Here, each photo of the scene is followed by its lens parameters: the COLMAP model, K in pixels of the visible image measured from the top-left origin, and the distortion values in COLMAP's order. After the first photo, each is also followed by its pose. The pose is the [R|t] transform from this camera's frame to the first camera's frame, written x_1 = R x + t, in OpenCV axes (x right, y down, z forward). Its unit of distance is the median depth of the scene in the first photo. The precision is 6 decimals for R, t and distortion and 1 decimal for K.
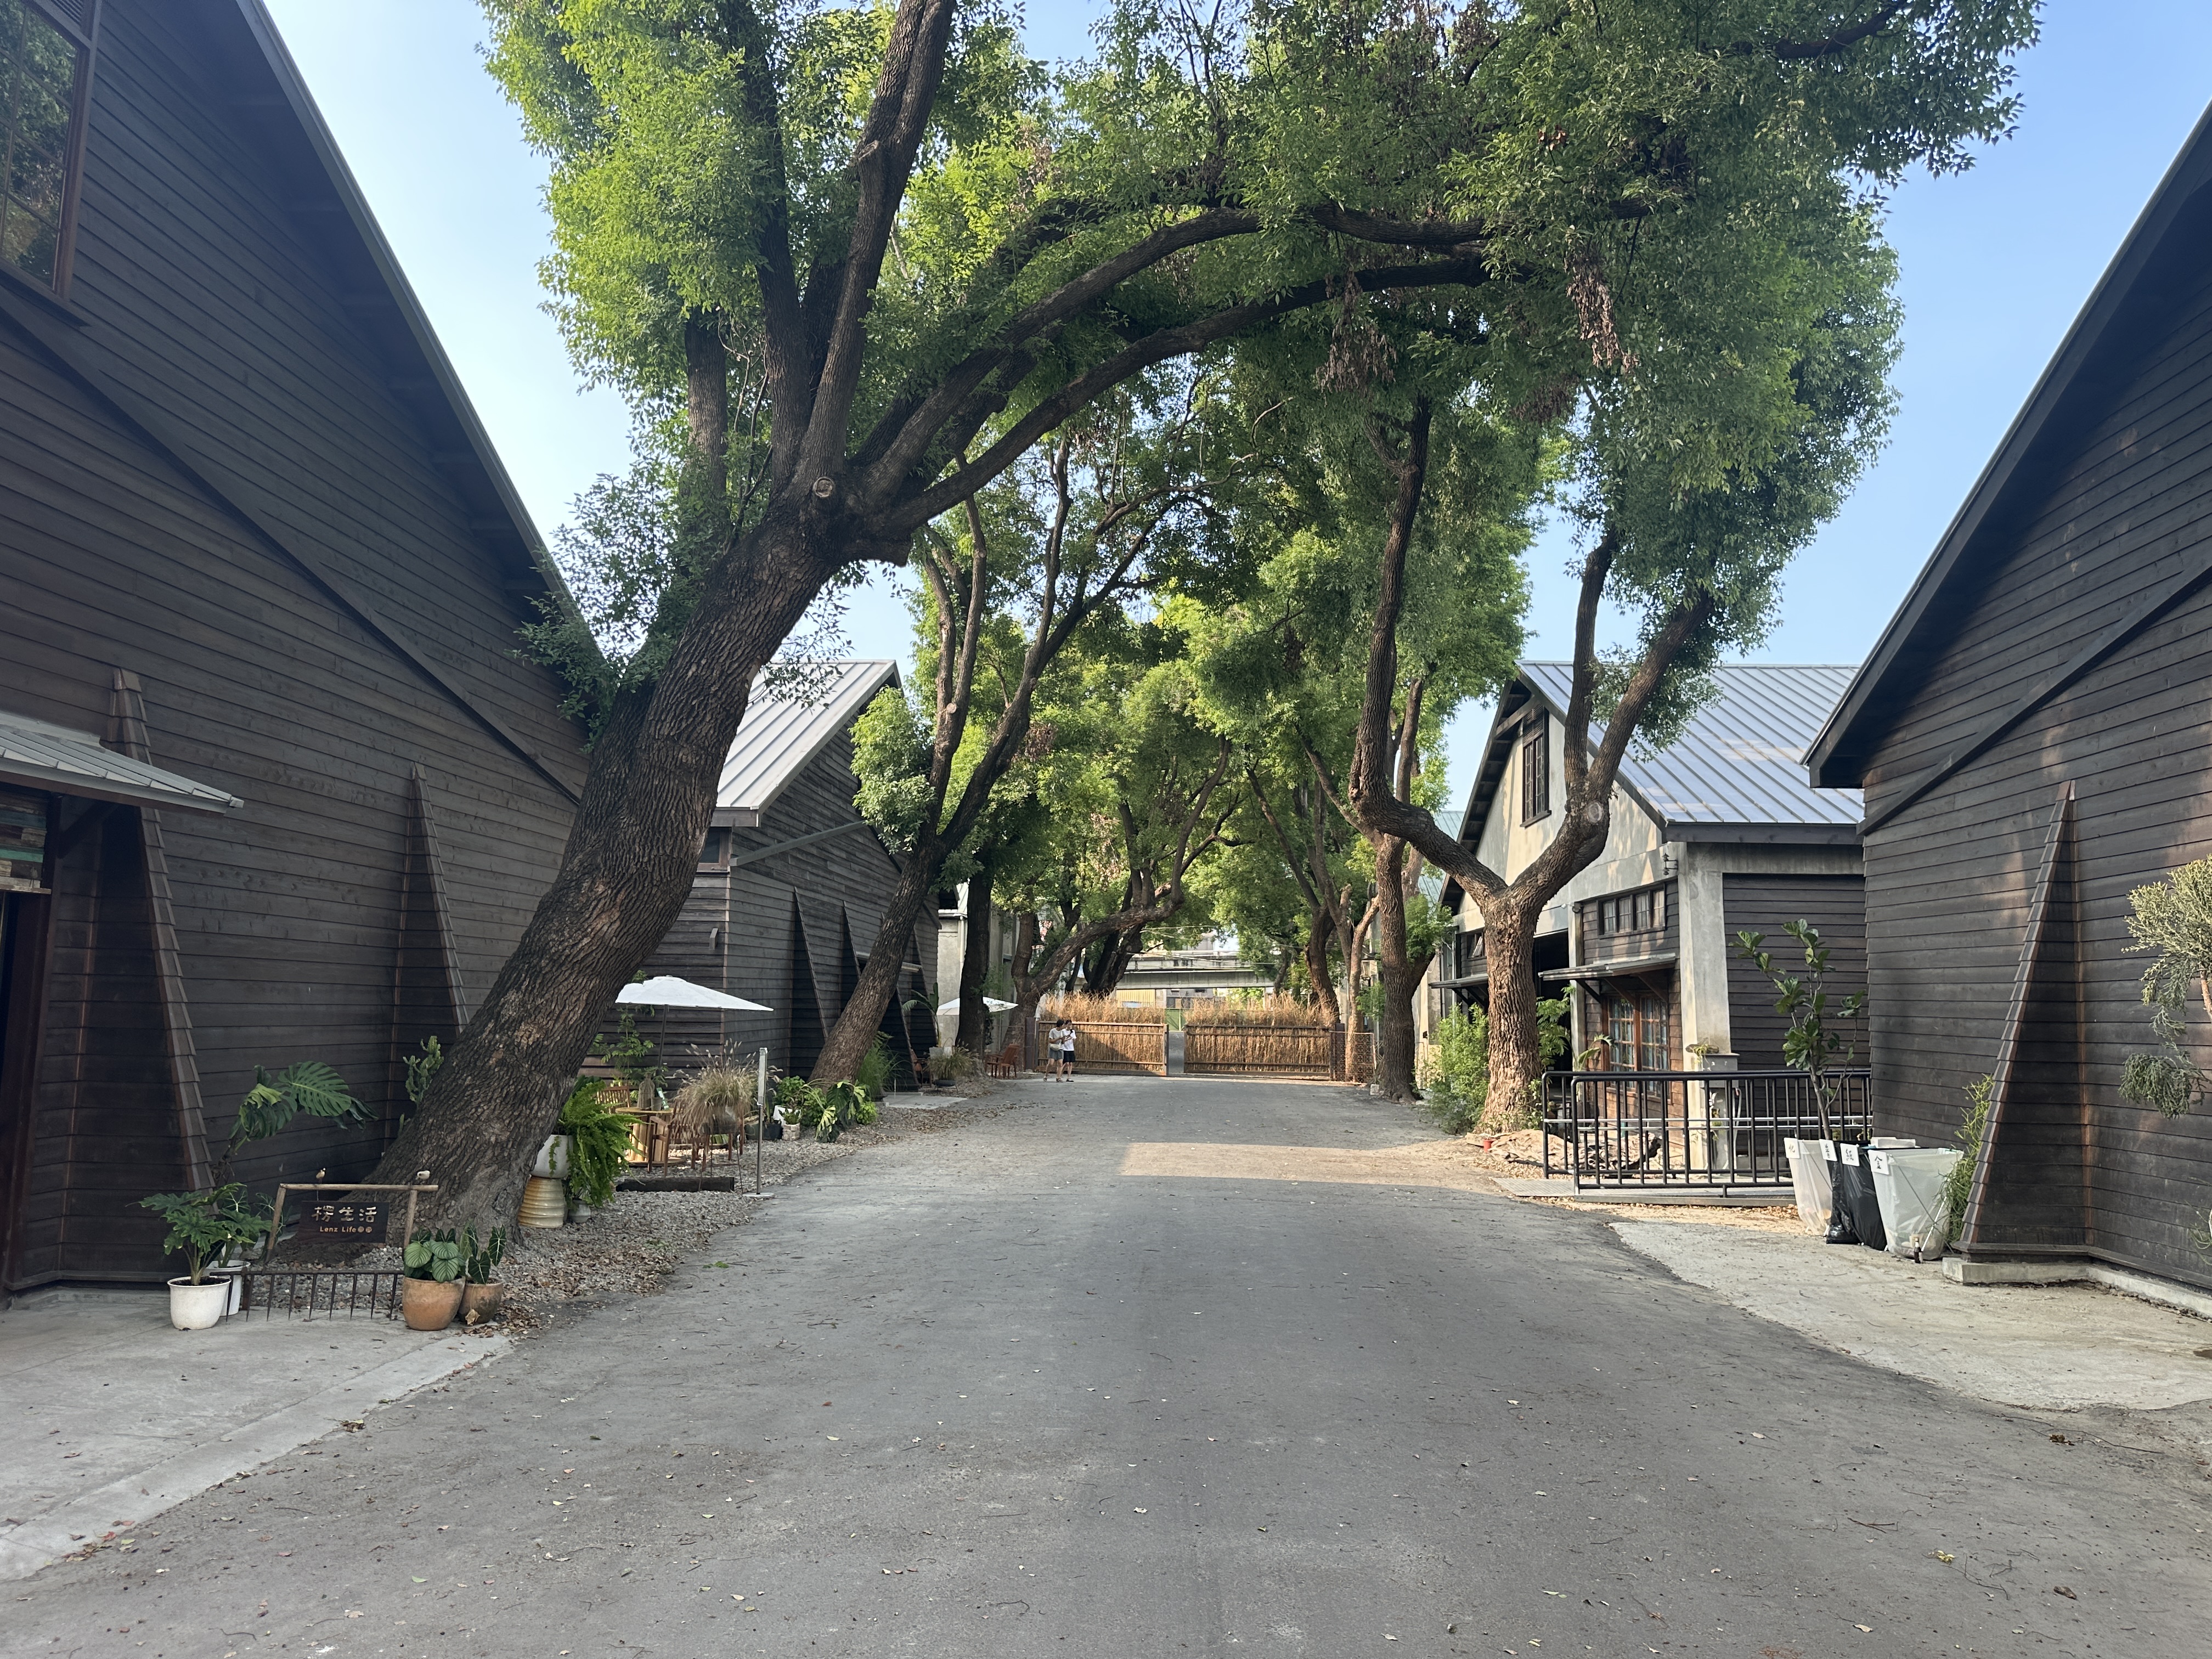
lens RADIAL K [[1559.0, 0, 1106.0], [0, 1559.0, 829.5], [0, 0, 1]] dist [0.001015, -0.001712]
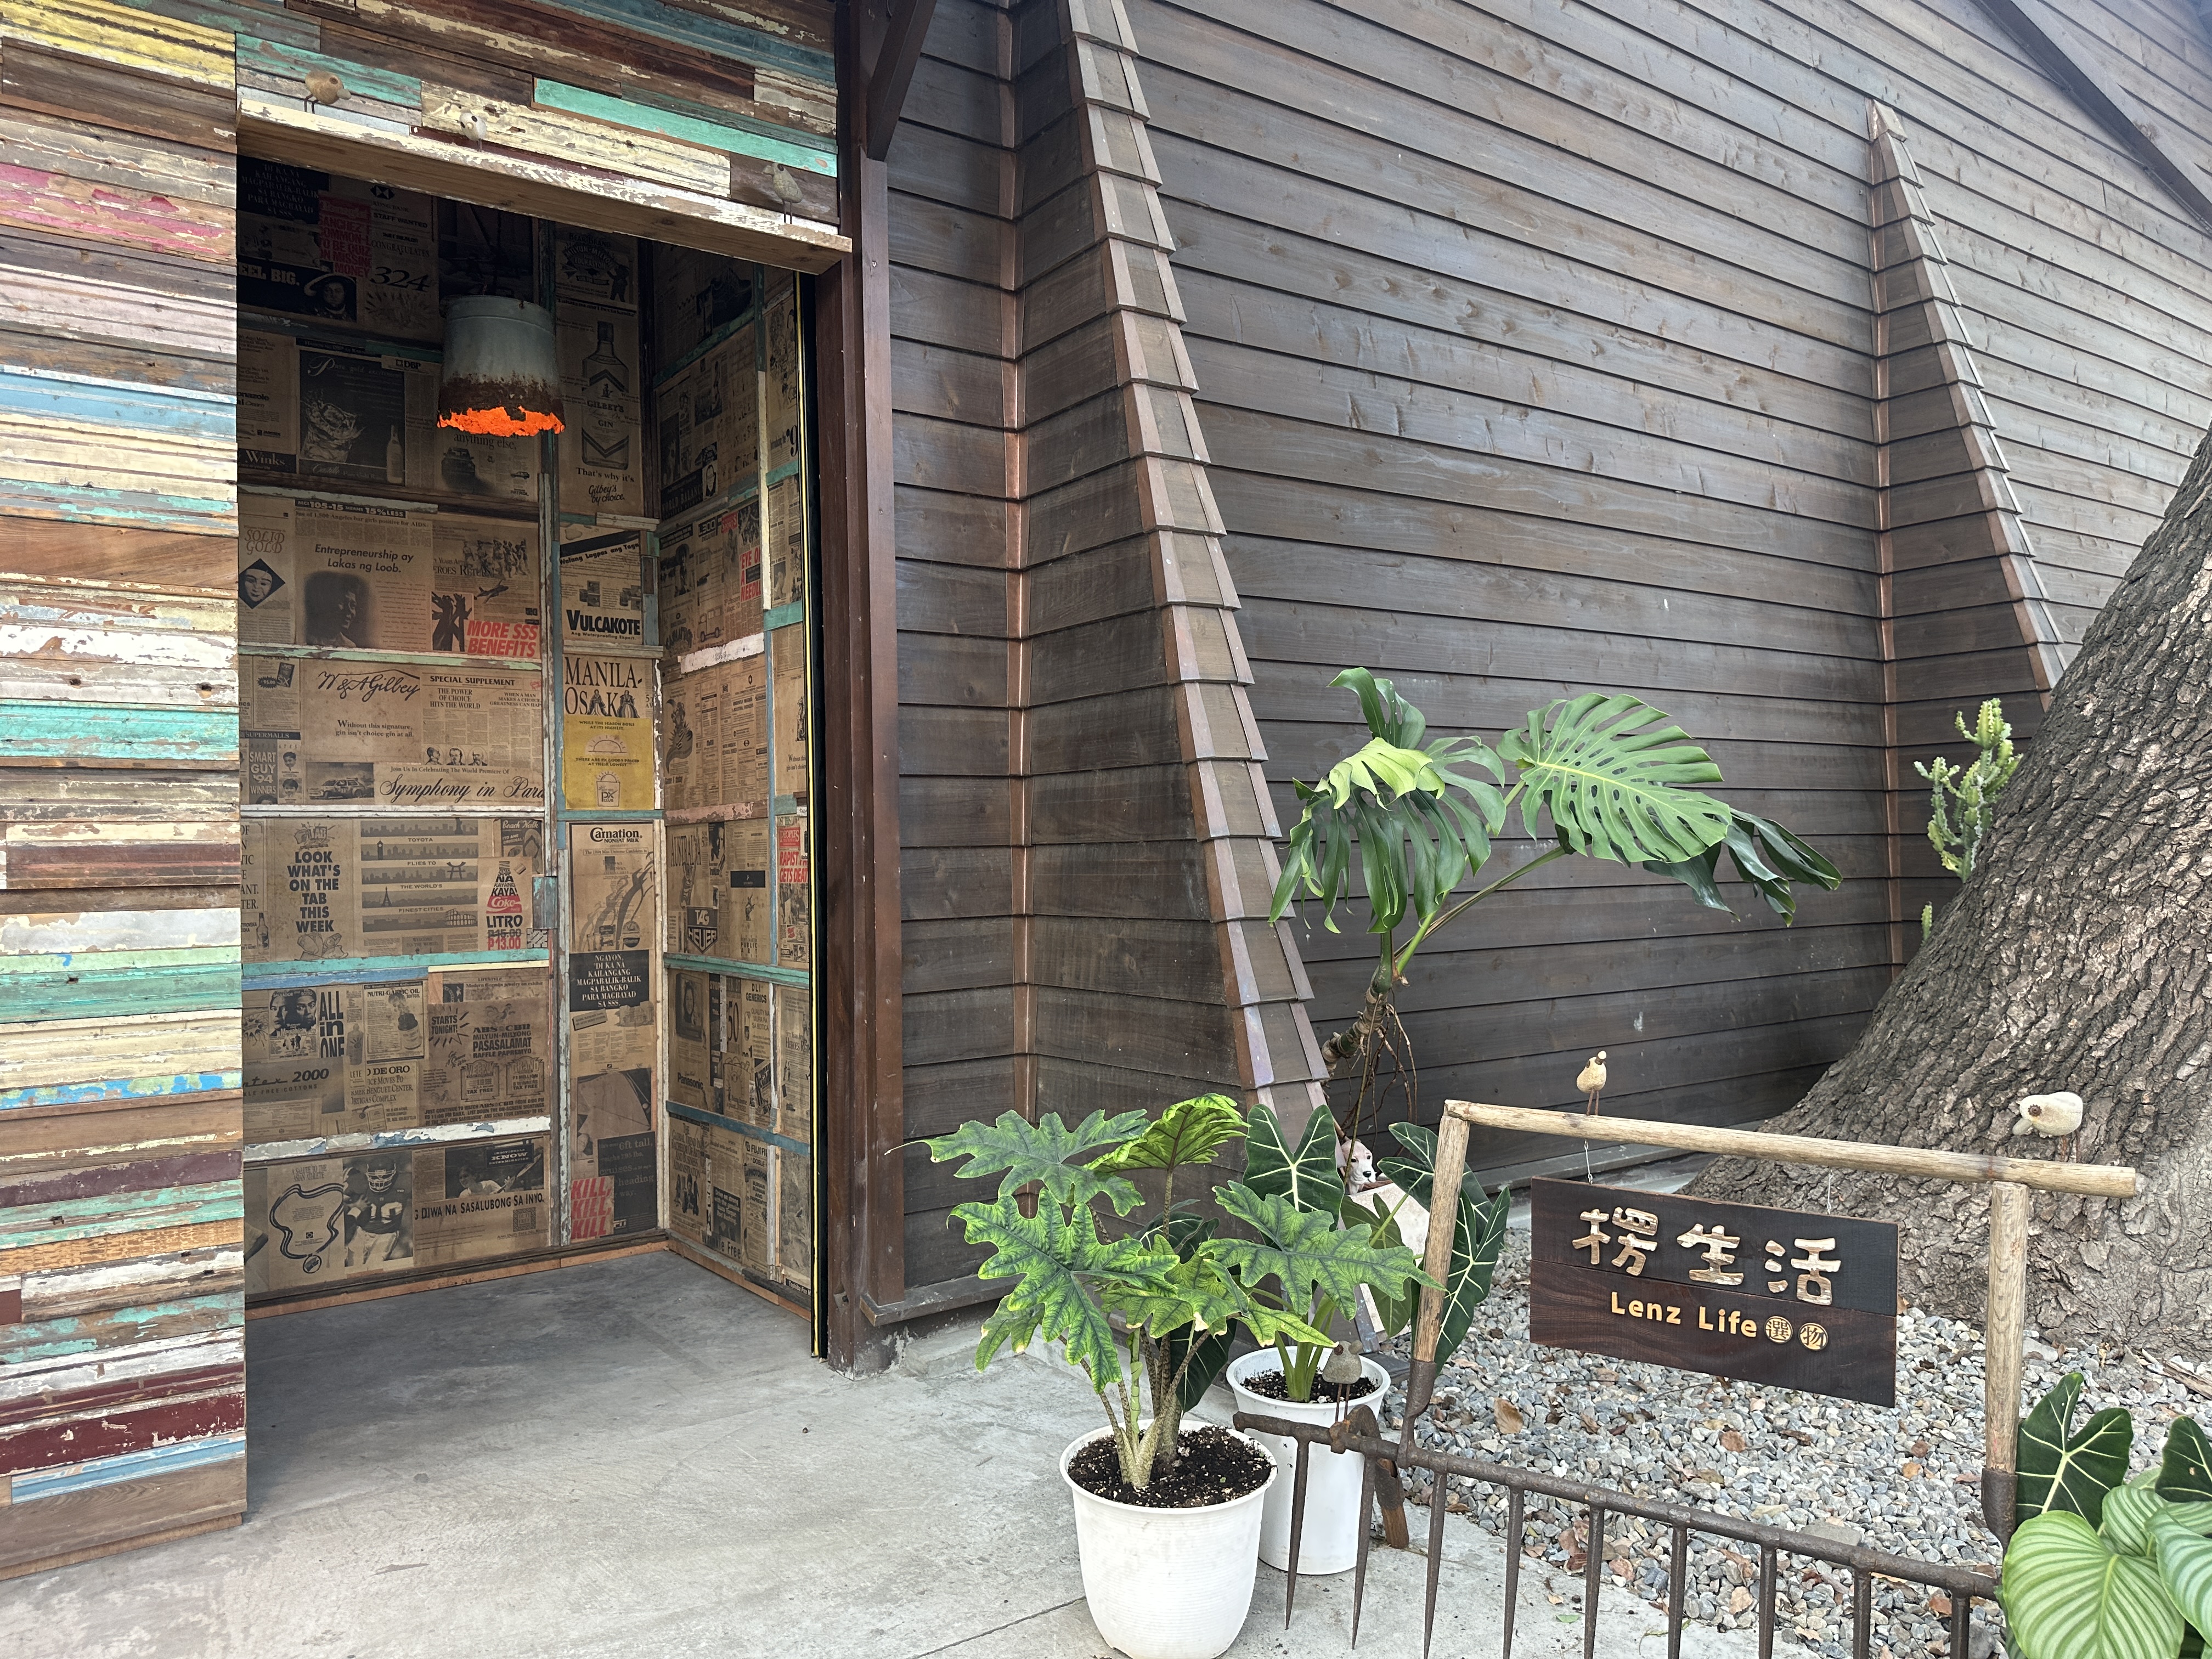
lens RADIAL K [[1550.3, 0, 1106.0], [0, 1550.3, 829.5], [0, 0, 1]] dist [0.057472, -0.086508]
pose [[0.619249, -0.043747, -0.783975, -0.335618], [0.121419, 0.991772, 0.040565, 0.153653], [0.775750, -0.120310, 0.619465, 0.744417]]
